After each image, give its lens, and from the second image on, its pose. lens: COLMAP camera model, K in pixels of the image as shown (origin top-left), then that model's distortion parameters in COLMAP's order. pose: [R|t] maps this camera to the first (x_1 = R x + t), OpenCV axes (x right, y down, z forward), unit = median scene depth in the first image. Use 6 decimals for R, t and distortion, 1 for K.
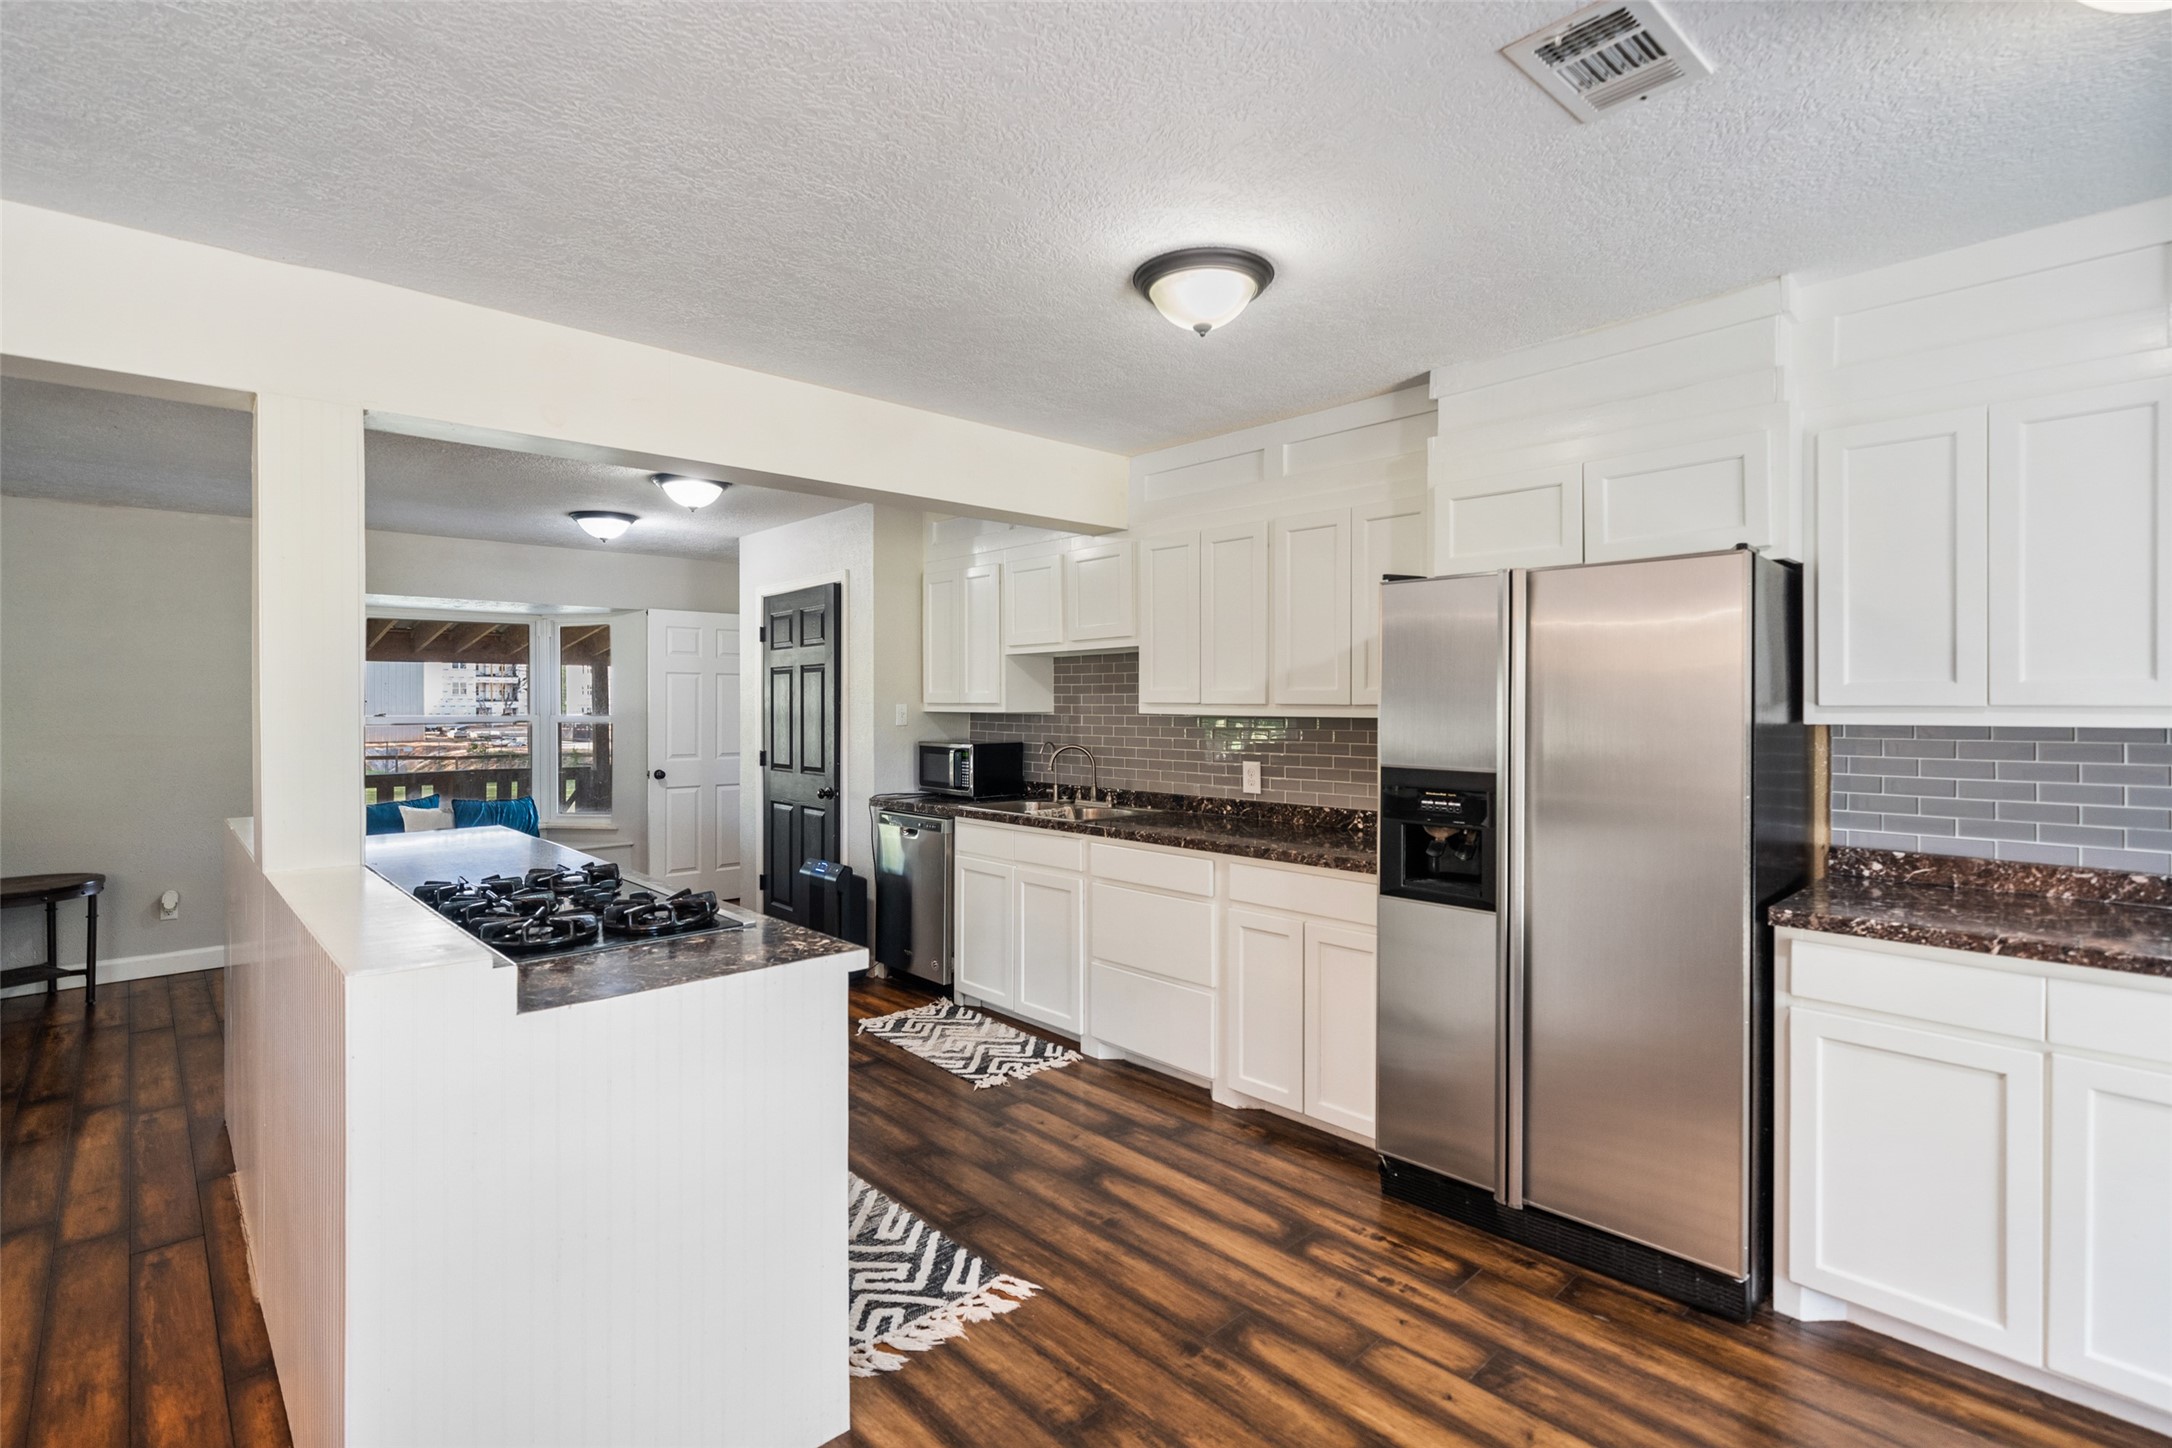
lens RADIAL K [[1004.8, 0, 1088.6], [0, 1004.8, 705.2], [0, 0, 1]] dist [-0.000110, 0.000088]
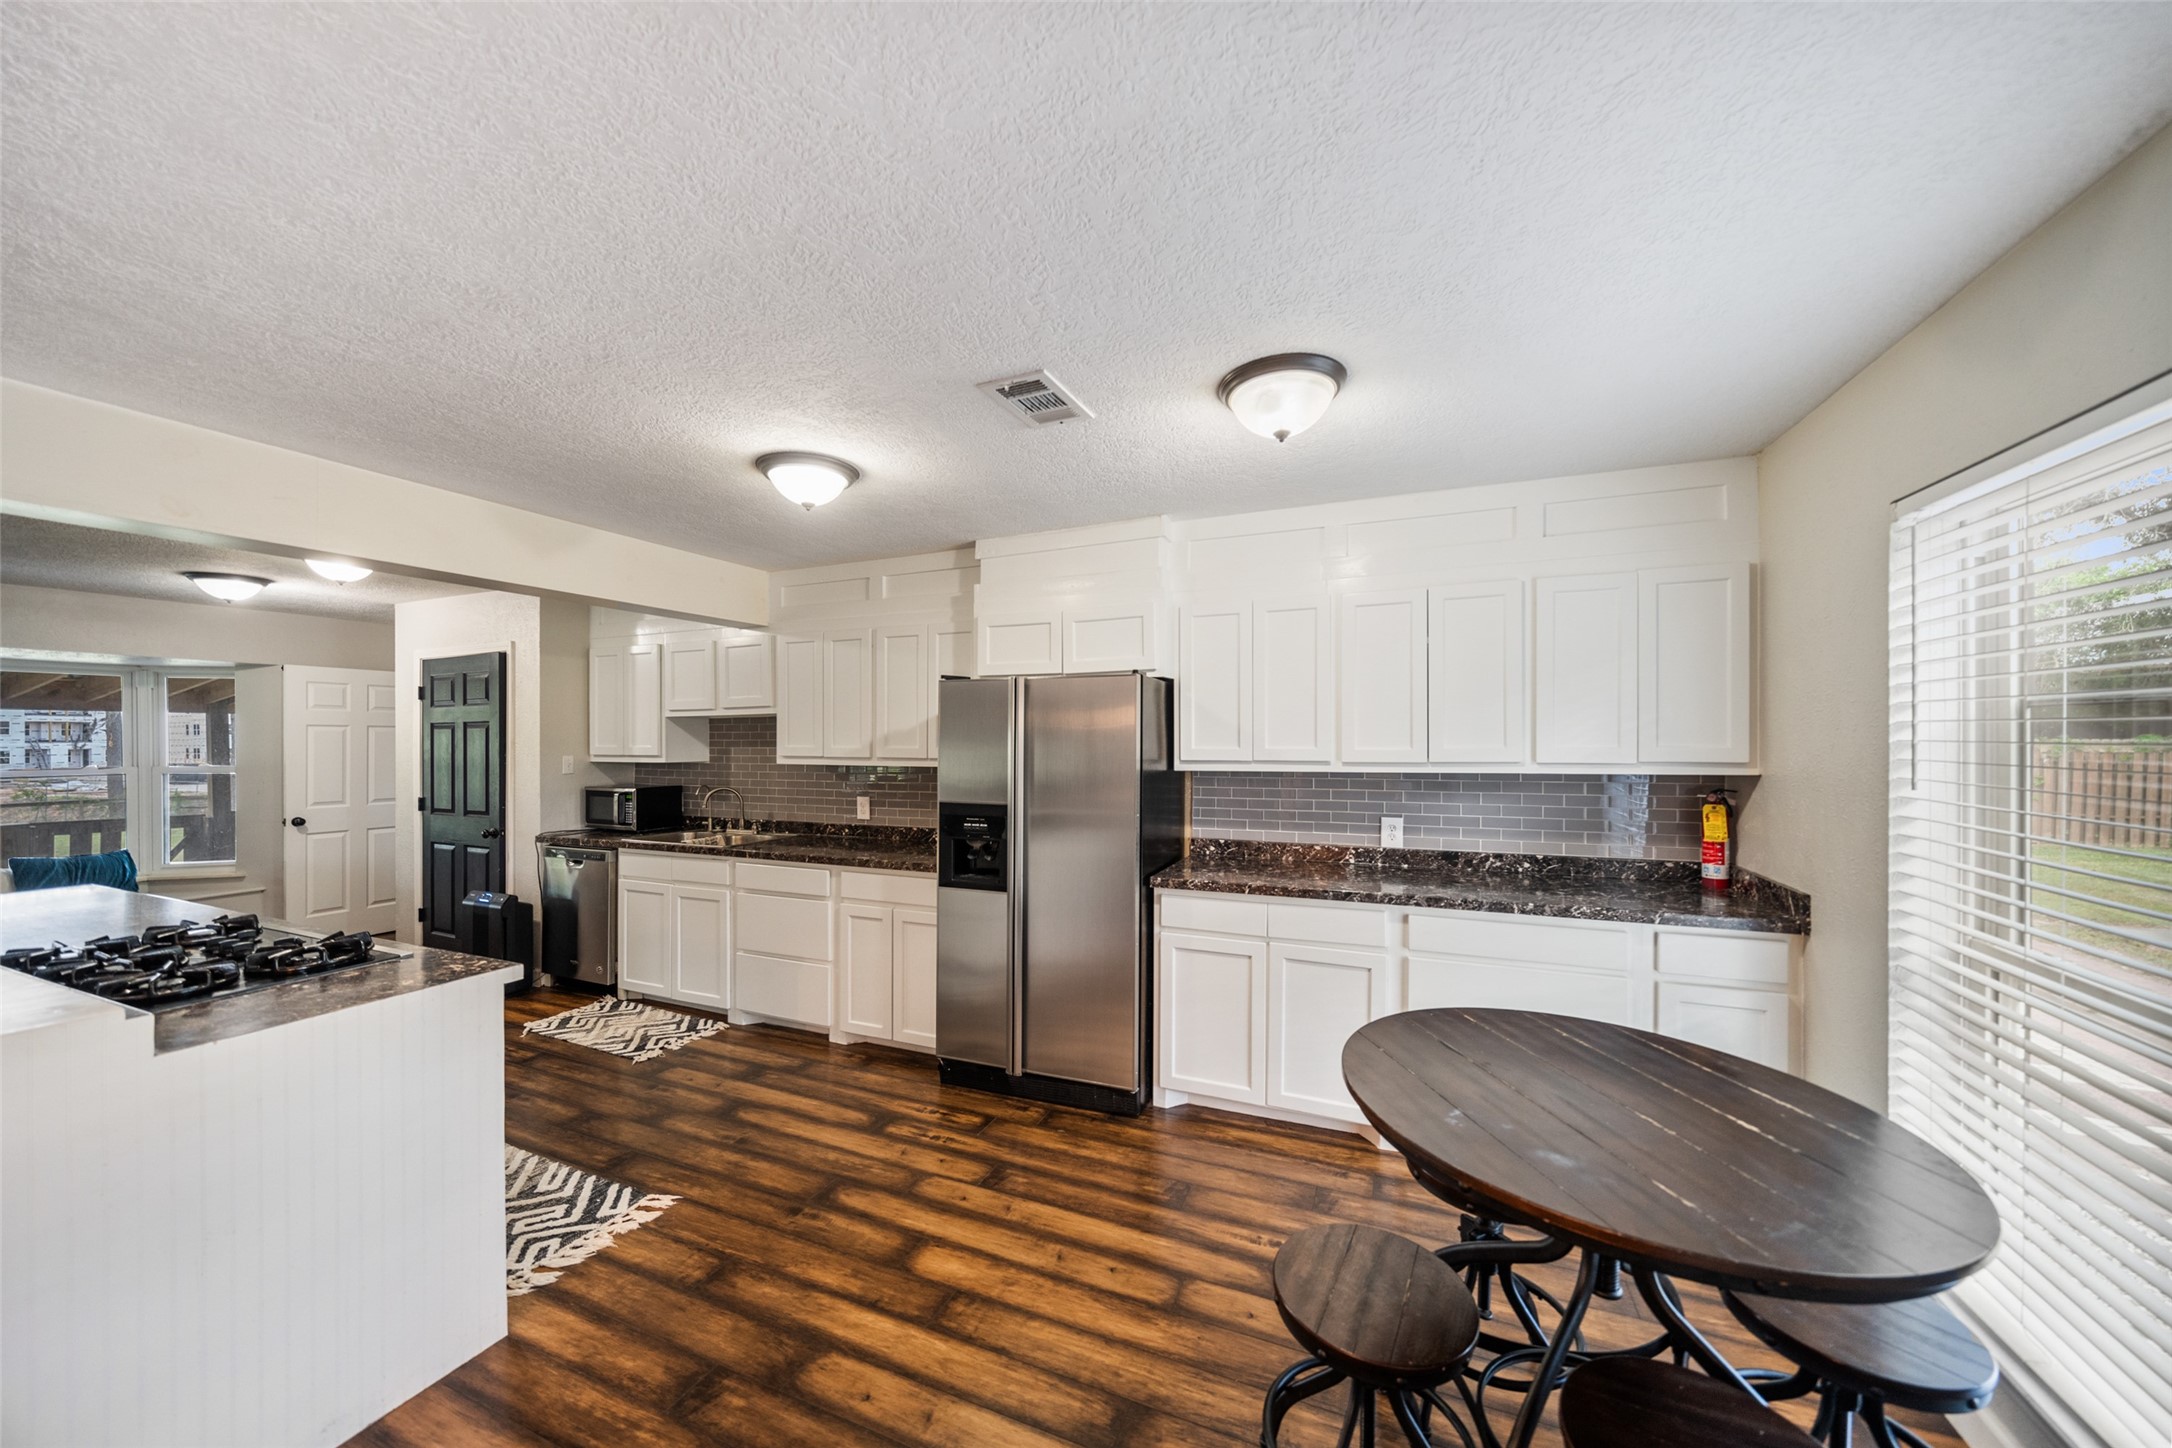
lens RADIAL K [[750.9, 0, 1093.7], [0, 750.9, 737.4], [0, 0, 1]] dist [-0.005803, -0.000097]
pose [[0.913882, -0.001759, 0.405976, 0.040544], [0.003749, 0.999985, -0.004106, -0.028112], [-0.405963, 0.005275, 0.913874, -0.119126]]
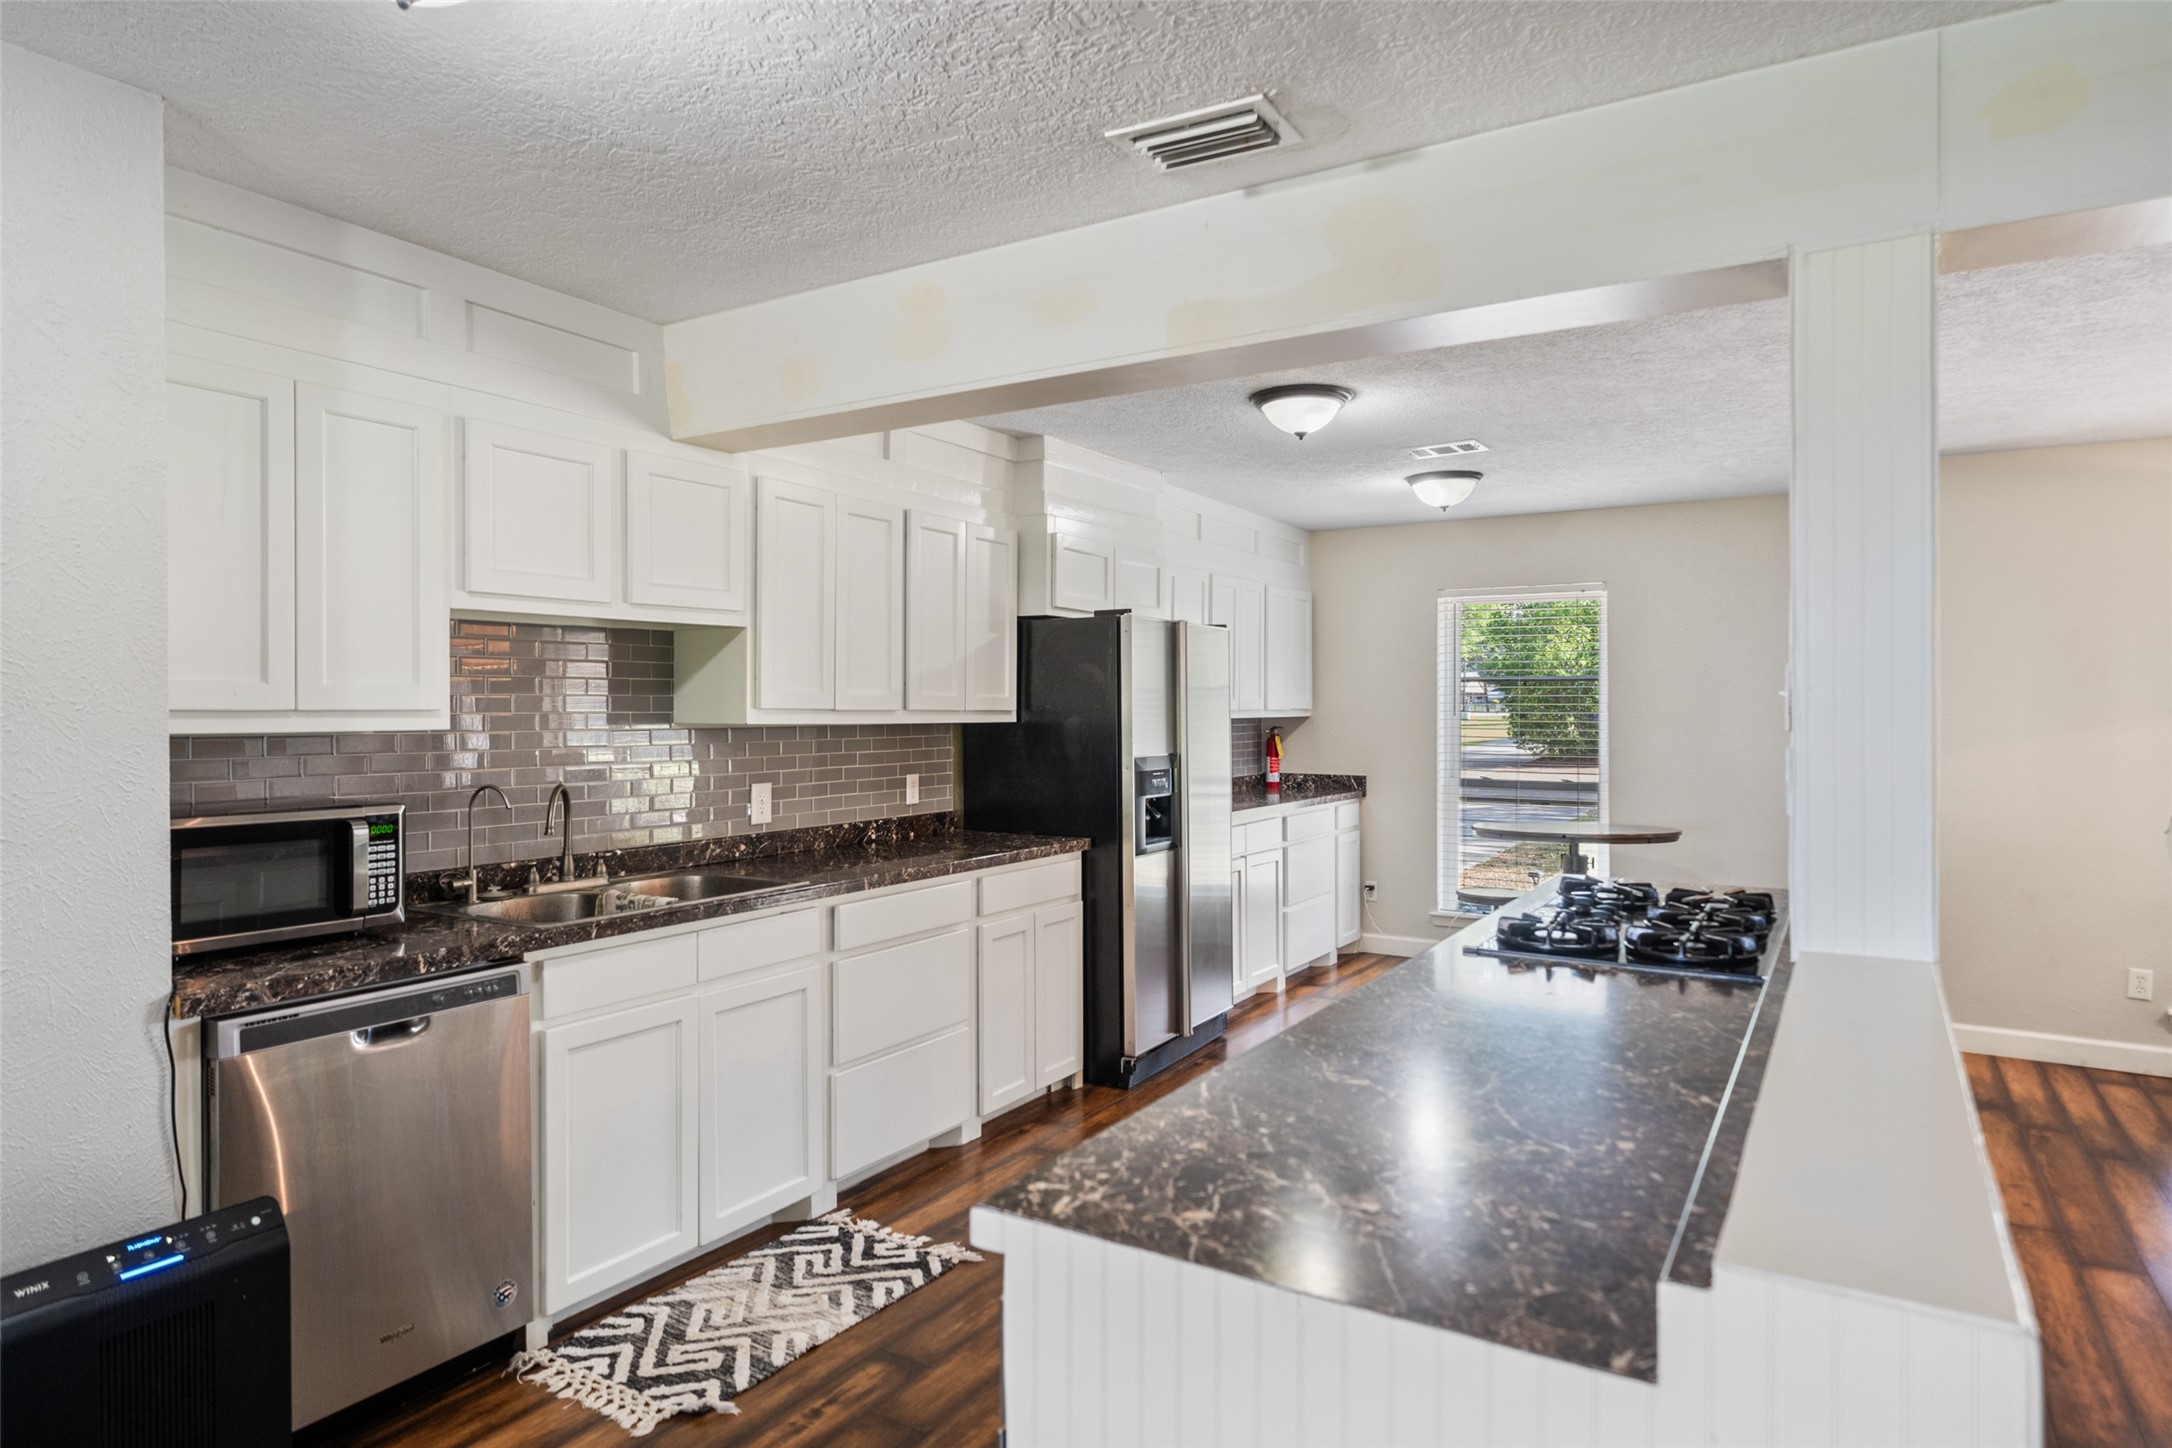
lens RADIAL K [[1246.6, 0, 1086.0], [0, 1246.6, 711.8], [0, 0, 1]] dist [0.008500, 0.000050]
pose [[-0.255043, -0.002291, 0.966927, -1.113406], [0.001399, 0.999995, 0.002738, -0.003188], [-0.966929, 0.002051, -0.255039, 1.313902]]
